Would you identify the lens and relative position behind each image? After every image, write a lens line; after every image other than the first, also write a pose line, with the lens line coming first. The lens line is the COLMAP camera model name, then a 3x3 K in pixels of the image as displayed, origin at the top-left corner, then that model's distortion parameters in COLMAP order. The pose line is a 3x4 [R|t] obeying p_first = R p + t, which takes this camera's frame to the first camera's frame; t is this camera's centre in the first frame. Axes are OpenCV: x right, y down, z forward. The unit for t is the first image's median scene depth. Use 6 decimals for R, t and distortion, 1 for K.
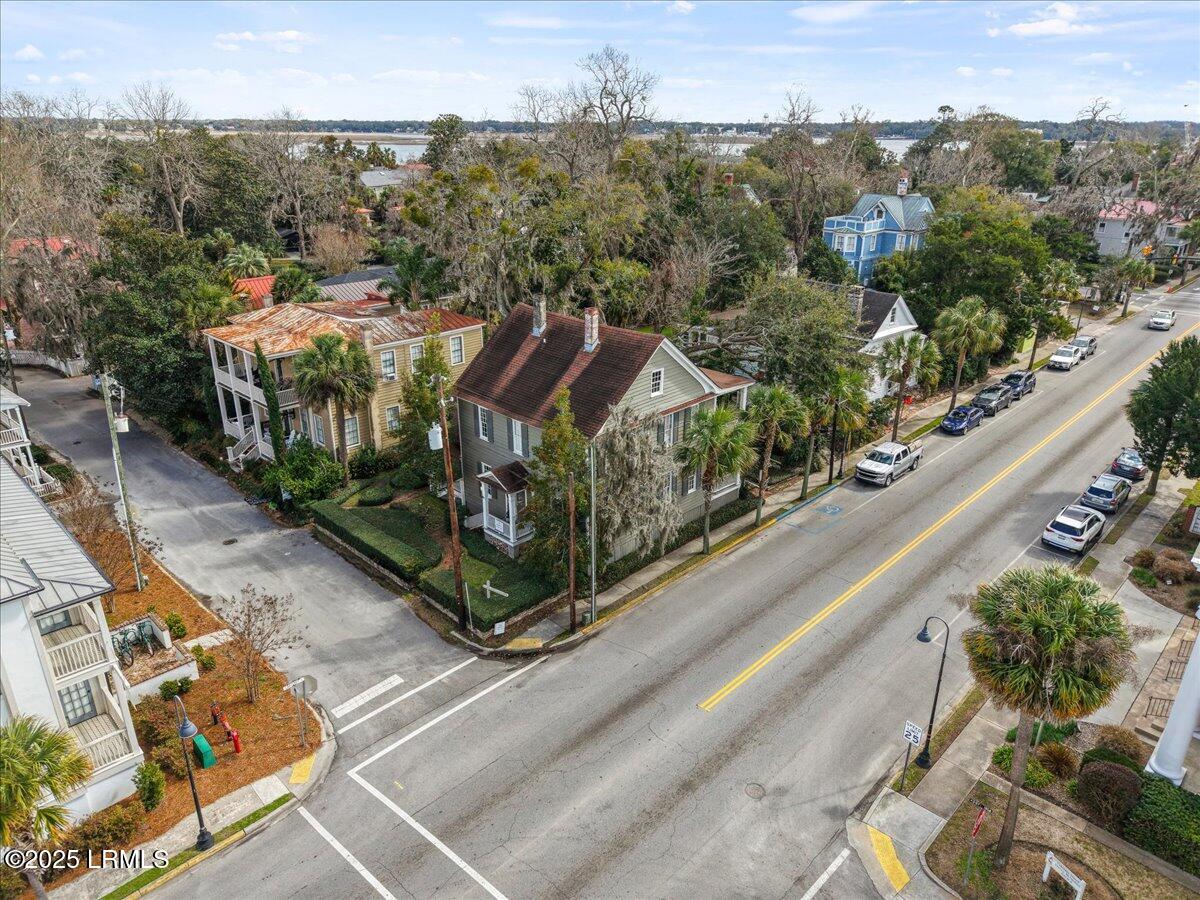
lens RADIAL K [[818.1, 0, 591.8], [0, 818.1, 447.6], [0, 0, 1]] dist [0.015149, -0.011171]
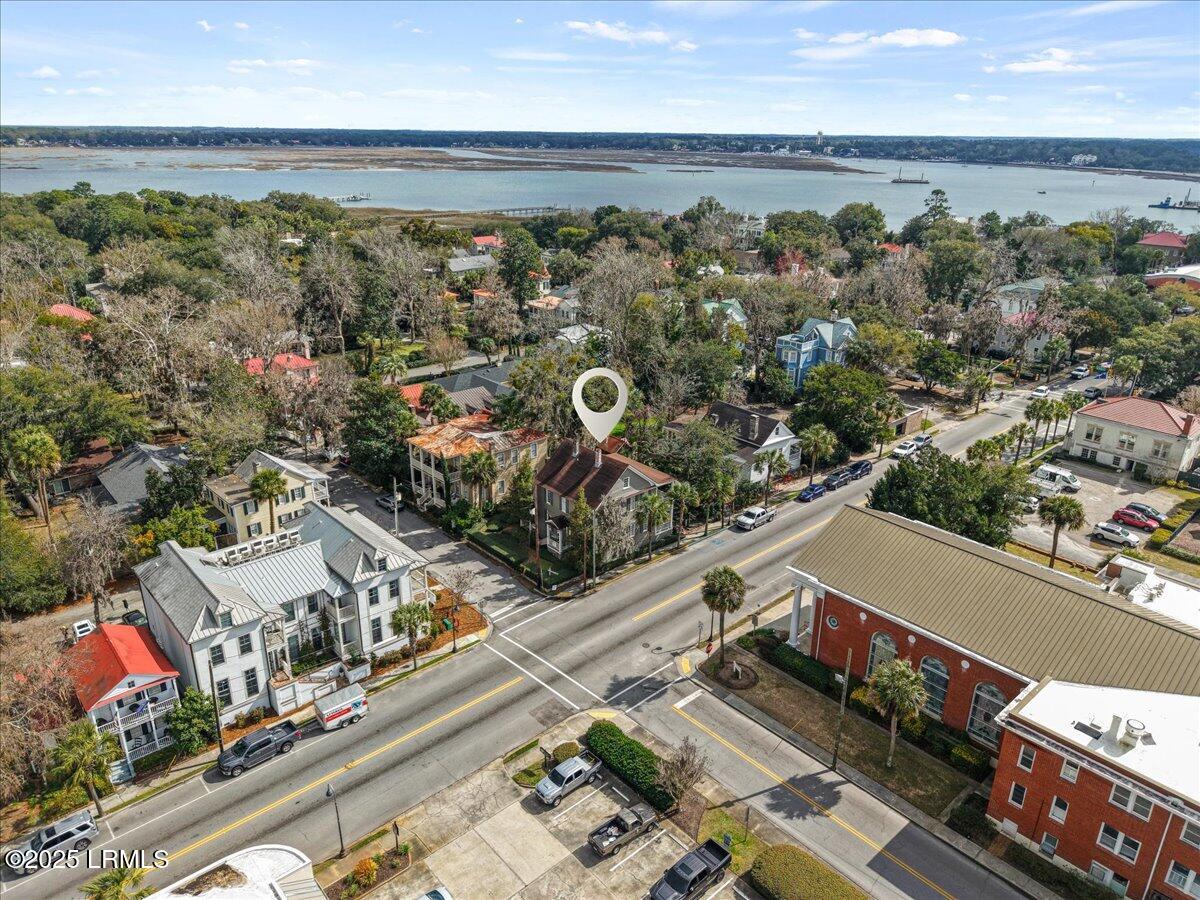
lens RADIAL K [[818.1, 0, 578.4], [0, 818.1, 427.0], [0, 0, 1]] dist [0.015149, -0.011171]
pose [[0.997089, 0.024479, -0.072212, 0.098628], [-0.027384, 0.998844, -0.039518, -0.130277], [0.071162, 0.041380, 0.996606, -1.160310]]
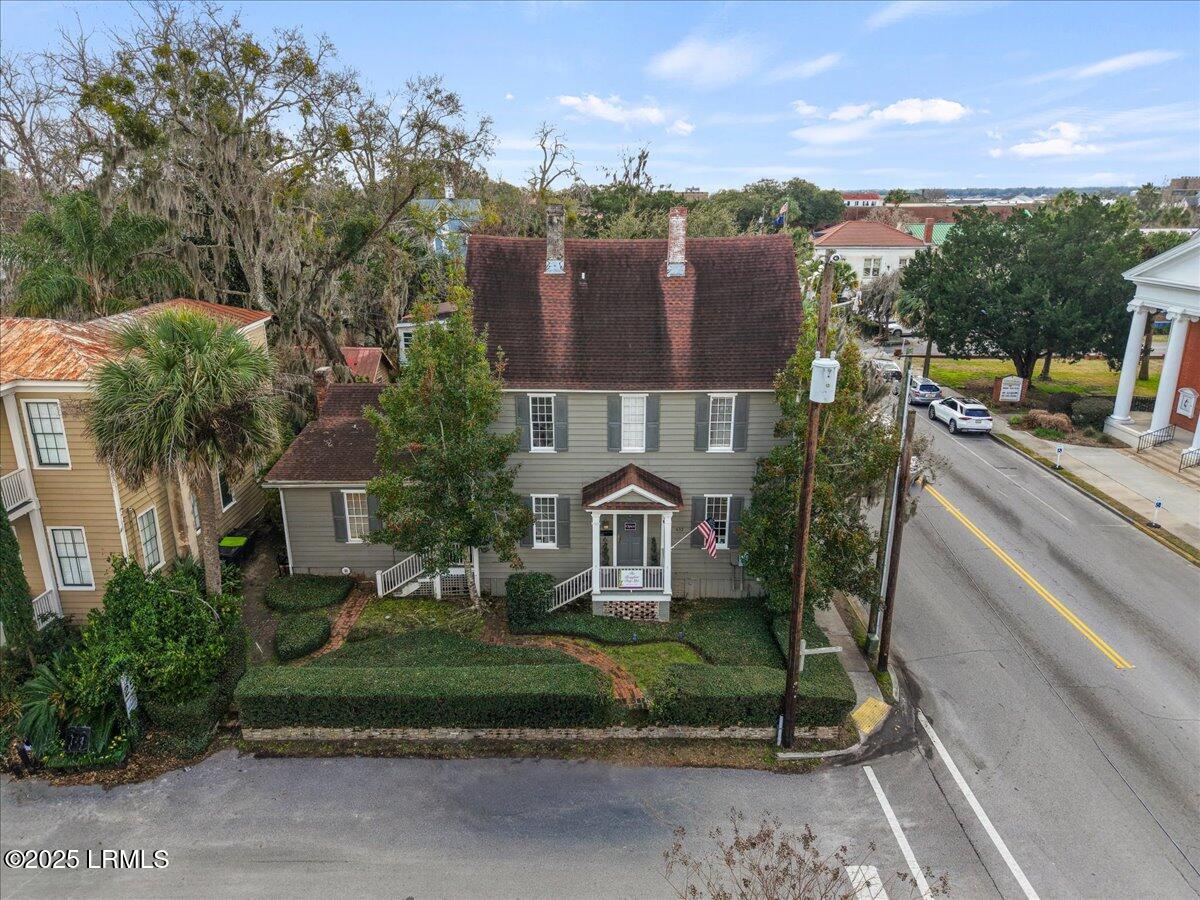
lens RADIAL K [[818.1, 0, 604.4], [0, 818.1, 447.7], [0, 0, 1]] dist [0.015149, -0.011171]
pose [[0.714413, -0.219186, 0.664509, -0.490435], [0.267502, 0.963088, 0.030080, -0.018592], [-0.646573, 0.156268, 0.746675, 0.539783]]
